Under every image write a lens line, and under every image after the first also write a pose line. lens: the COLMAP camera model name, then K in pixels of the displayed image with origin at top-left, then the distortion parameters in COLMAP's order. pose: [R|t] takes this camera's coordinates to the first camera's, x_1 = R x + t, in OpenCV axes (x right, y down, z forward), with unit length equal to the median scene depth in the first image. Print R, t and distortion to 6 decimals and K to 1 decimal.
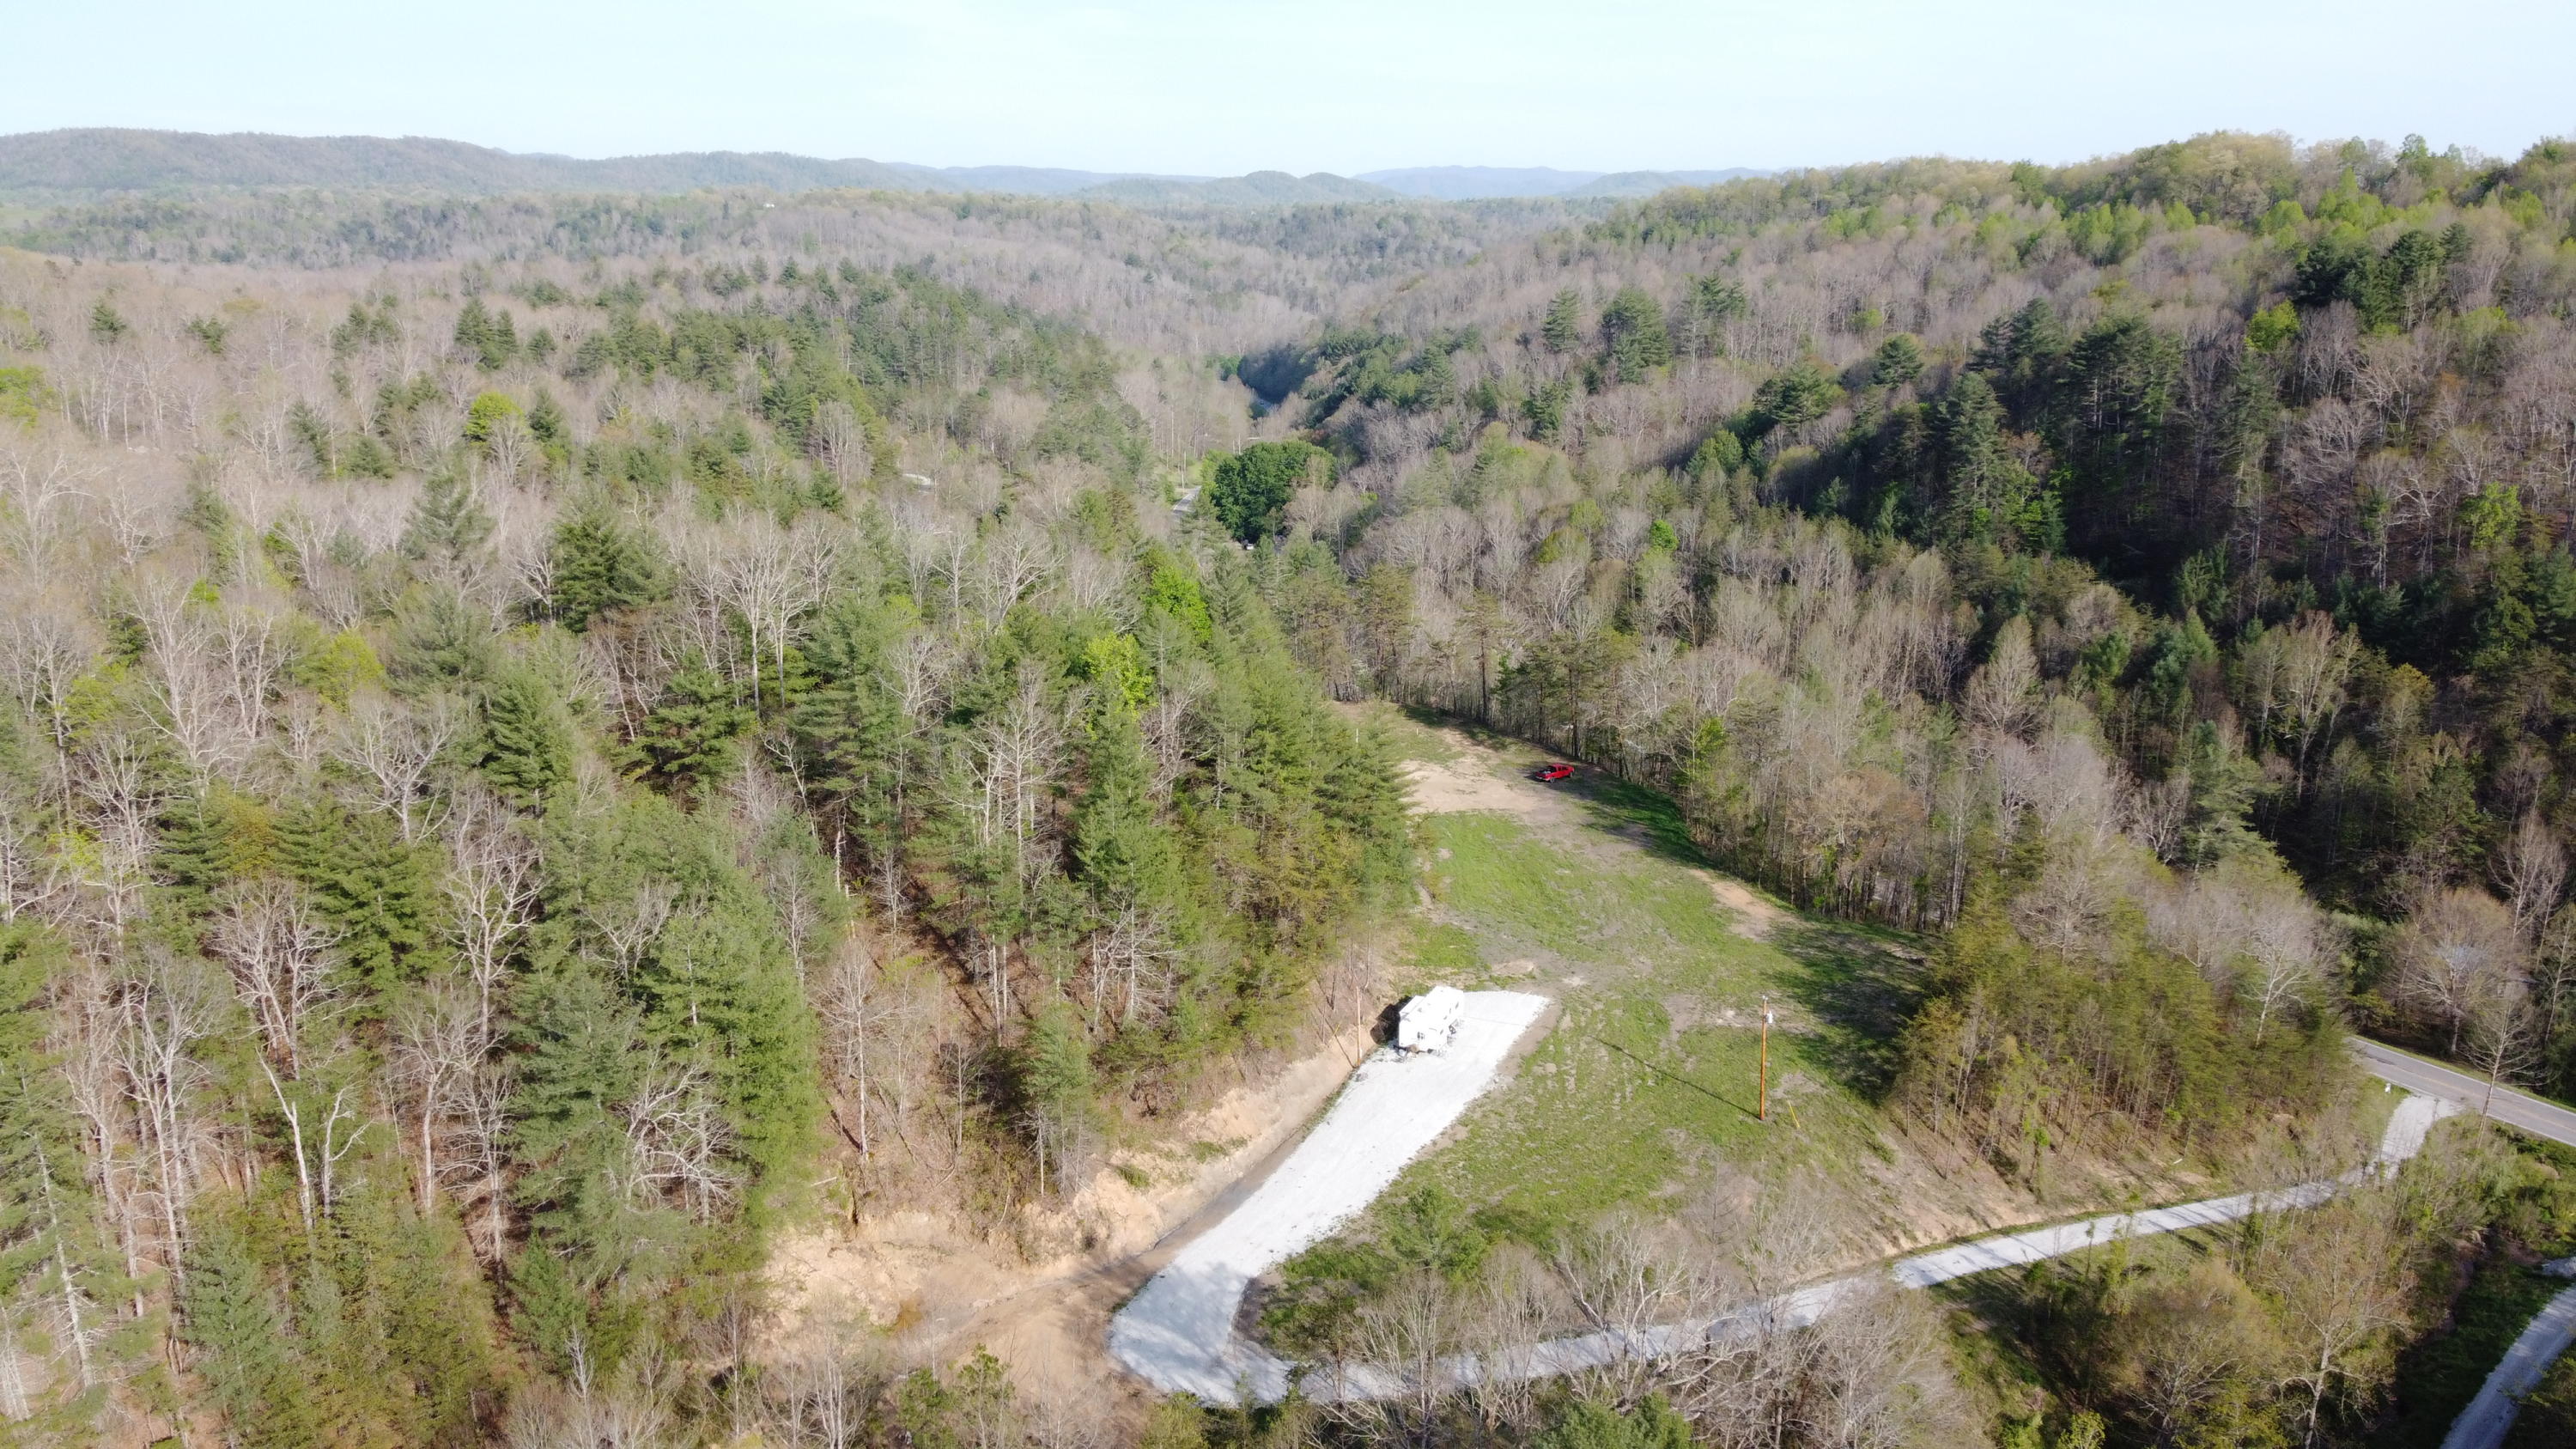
lens RADIAL K [[1864.4, 0, 1288.0], [0, 1864.4, 724.5], [0, 0, 1]] dist [0.232202, -0.474146]
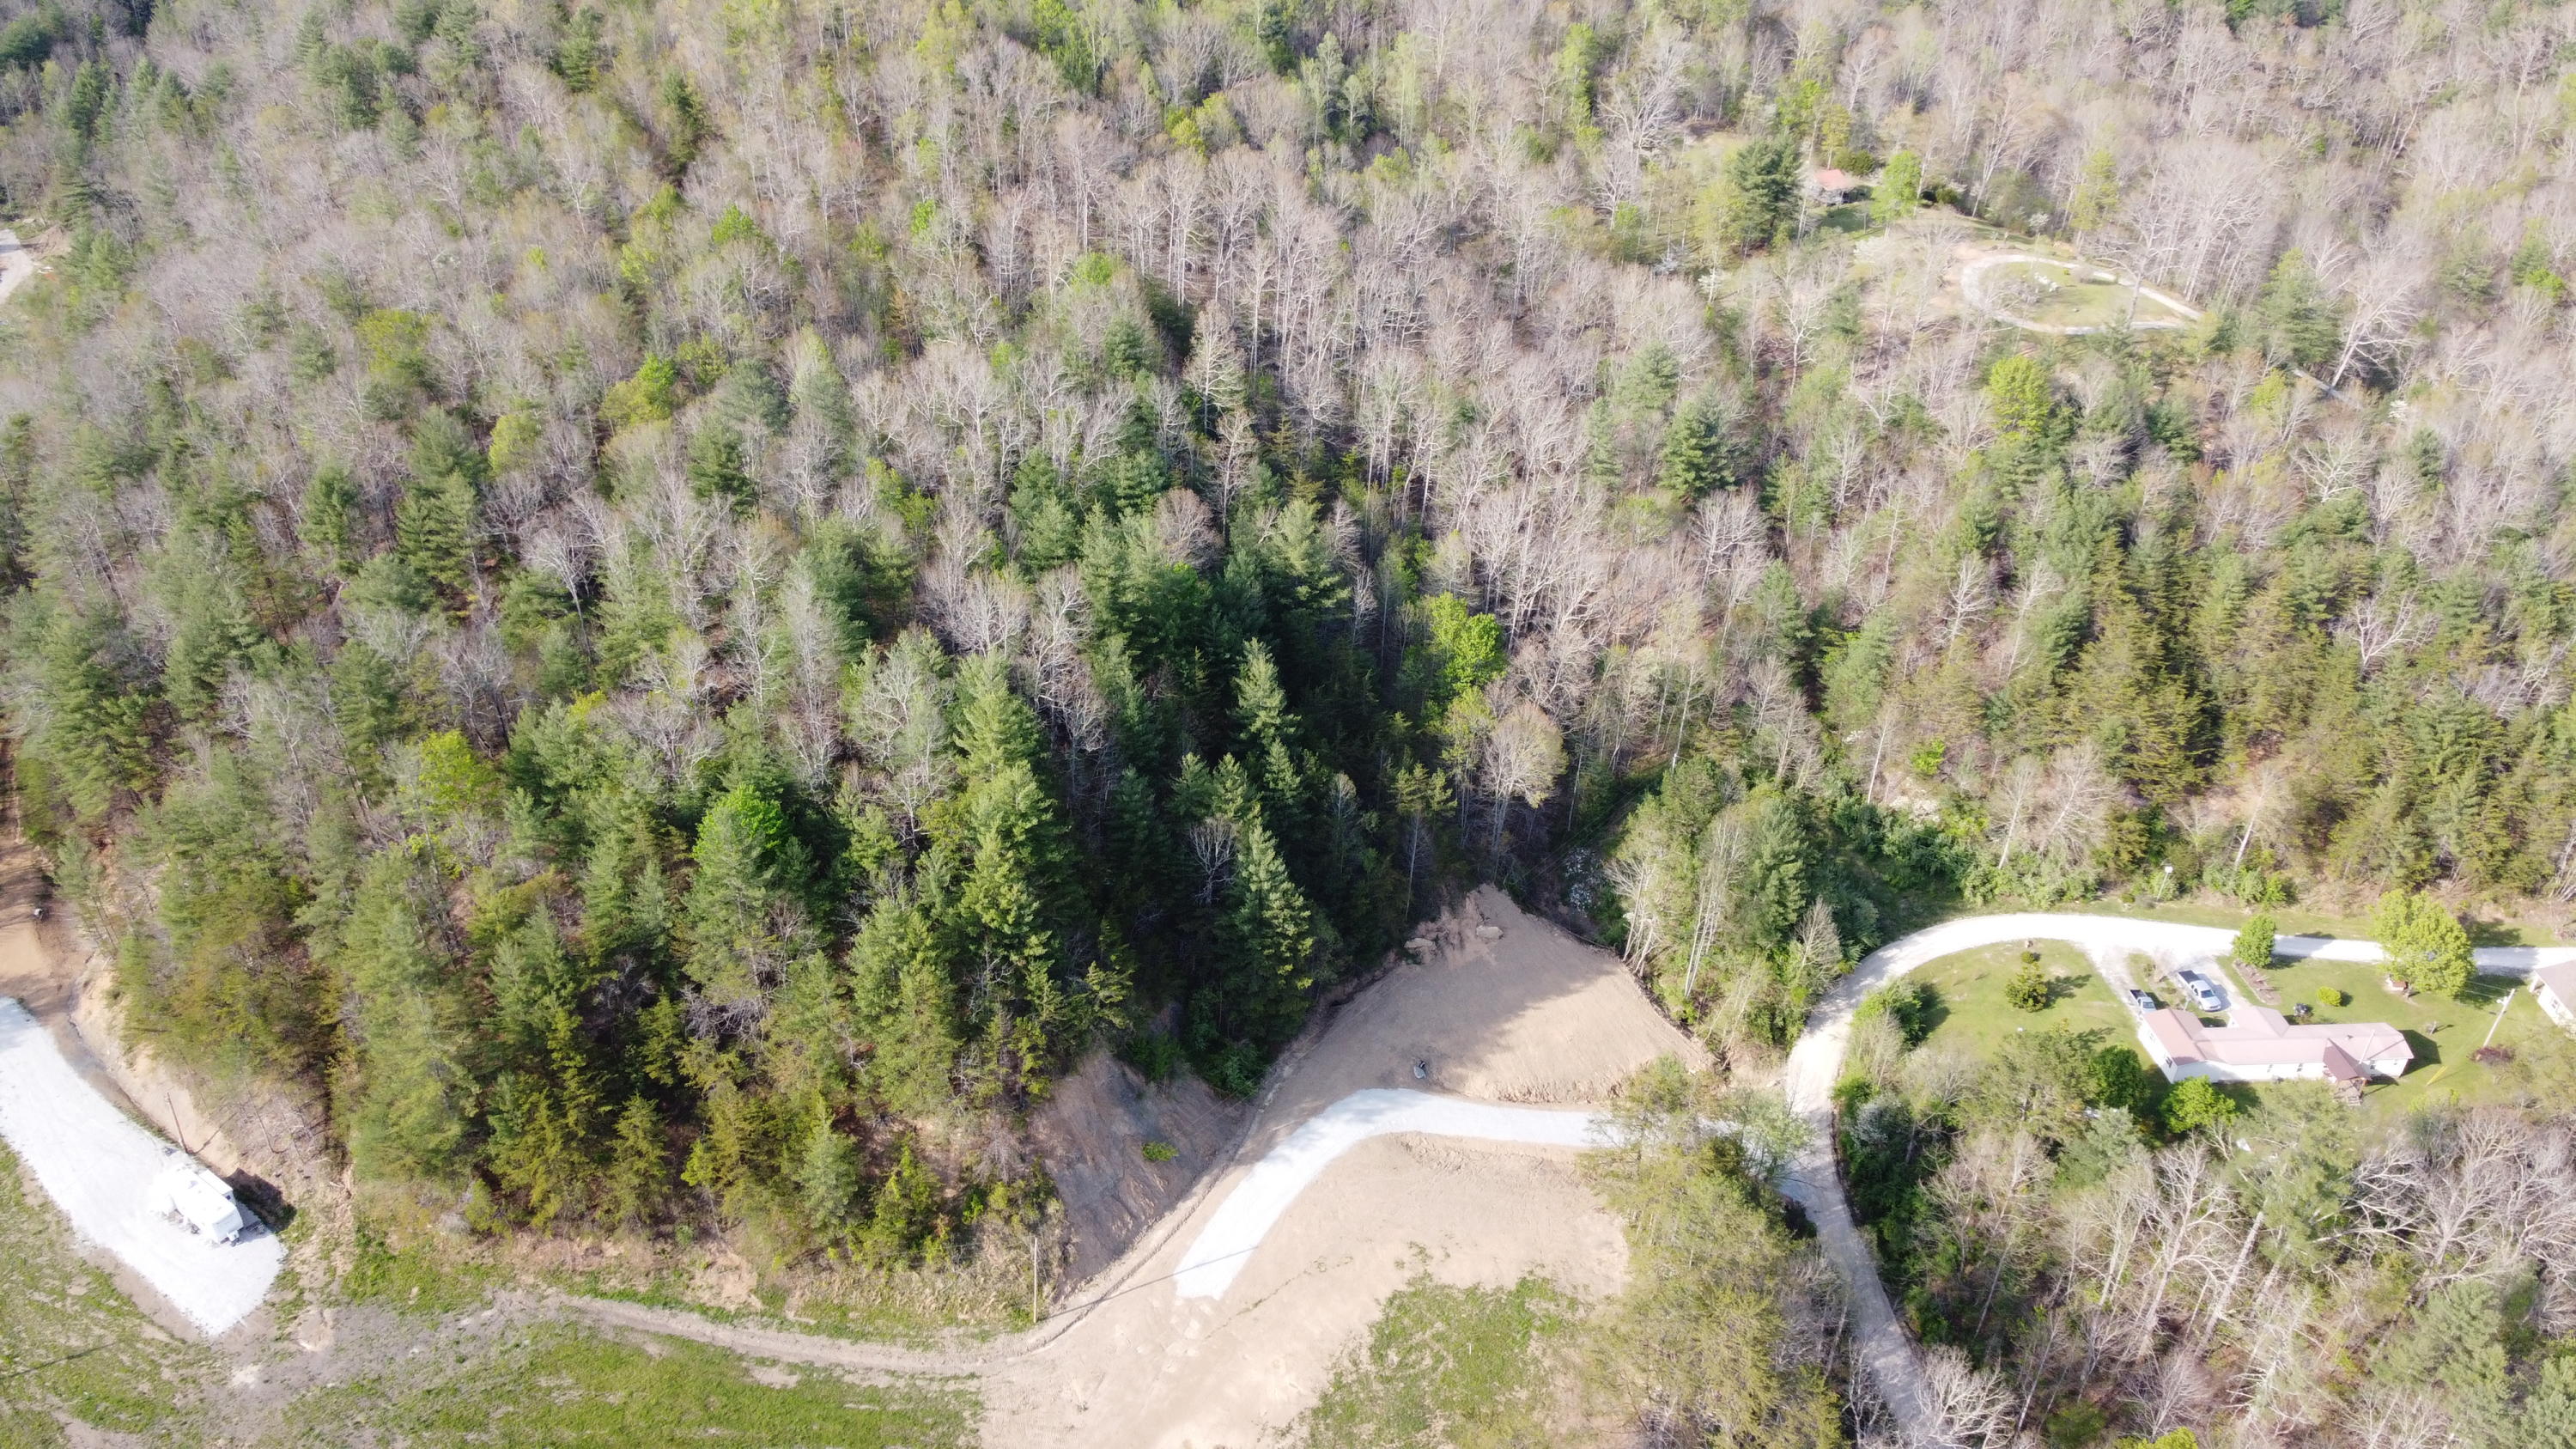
lens RADIAL K [[1908.9, 0, 1300.3], [0, 1908.9, 724.8], [0, 0, 1]] dist [0.151656, -0.282138]
pose [[-0.153708, 0.520965, -0.839624, 0.720507], [-0.295686, 0.786535, 0.542155, -0.770723], [0.942838, 0.331599, 0.033146, 1.449329]]
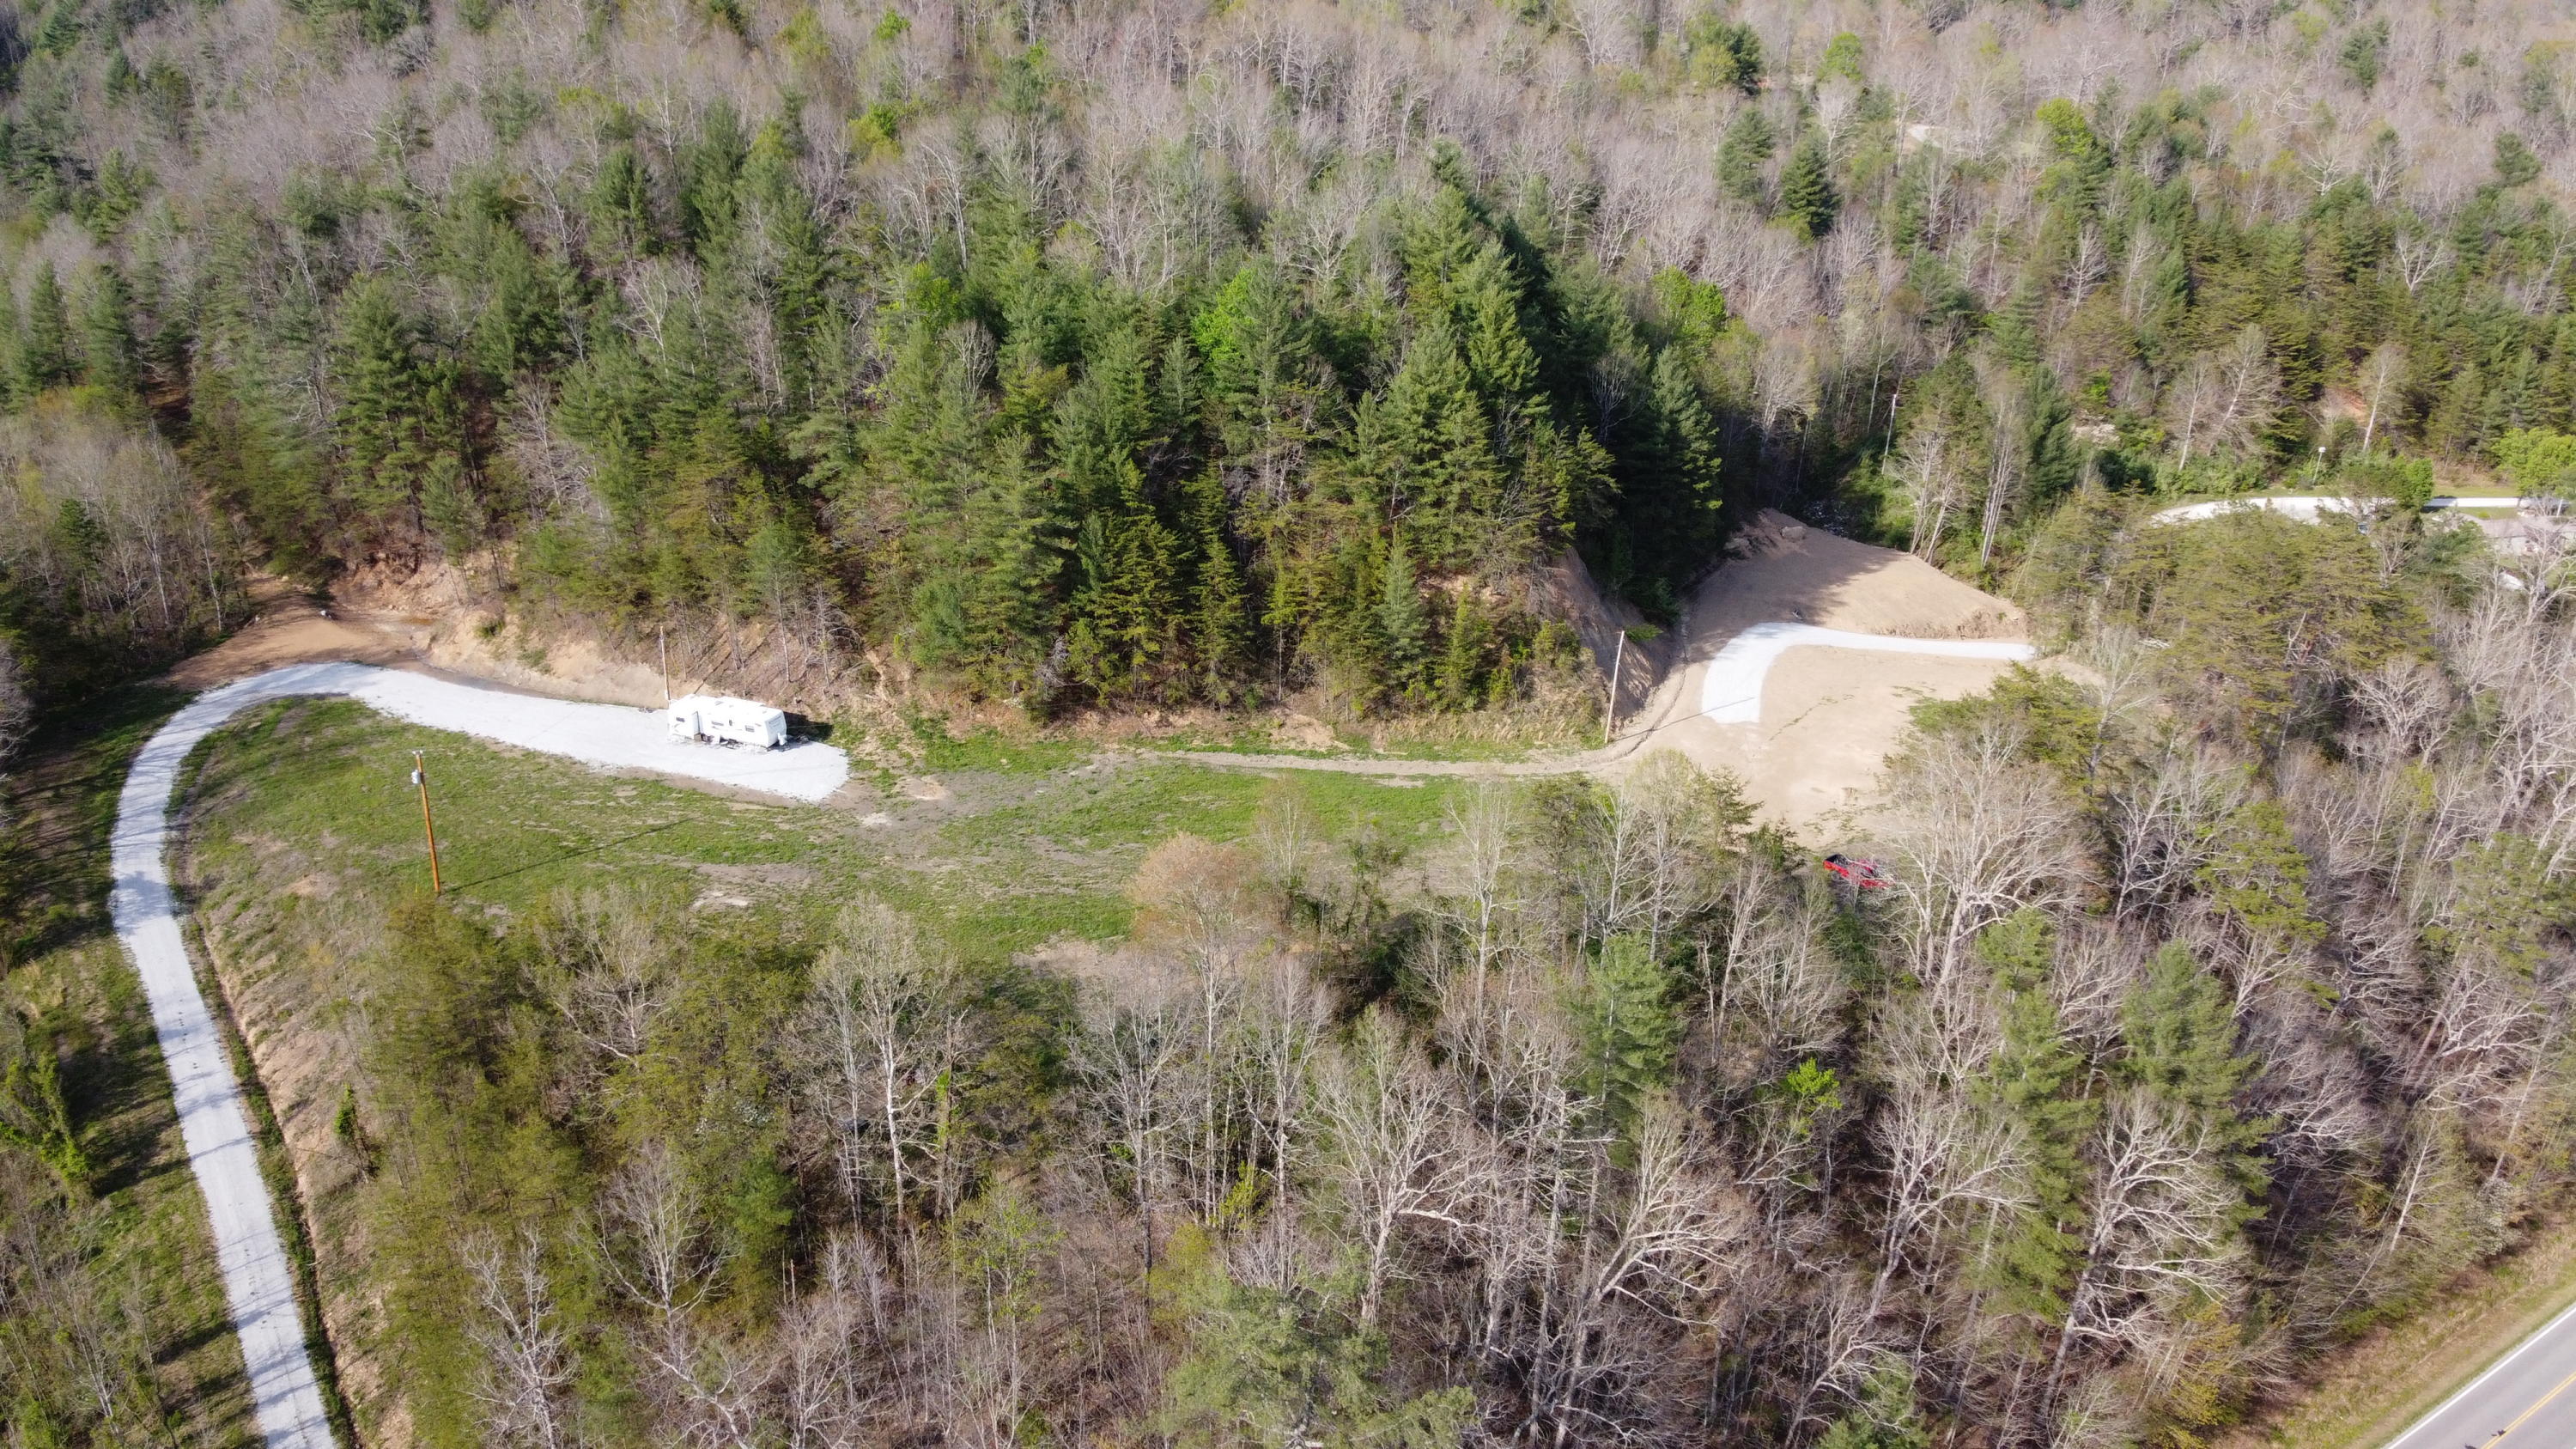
lens RADIAL K [[1911.2, 0, 1308.6], [0, 1911.2, 717.4], [0, 0, 1]] dist [0.176961, -0.318202]
pose [[0.069037, 0.383686, -0.920880, 0.976761], [-0.284034, 0.892438, 0.350542, -0.258131], [0.956325, 0.237361, 0.170591, 1.126656]]
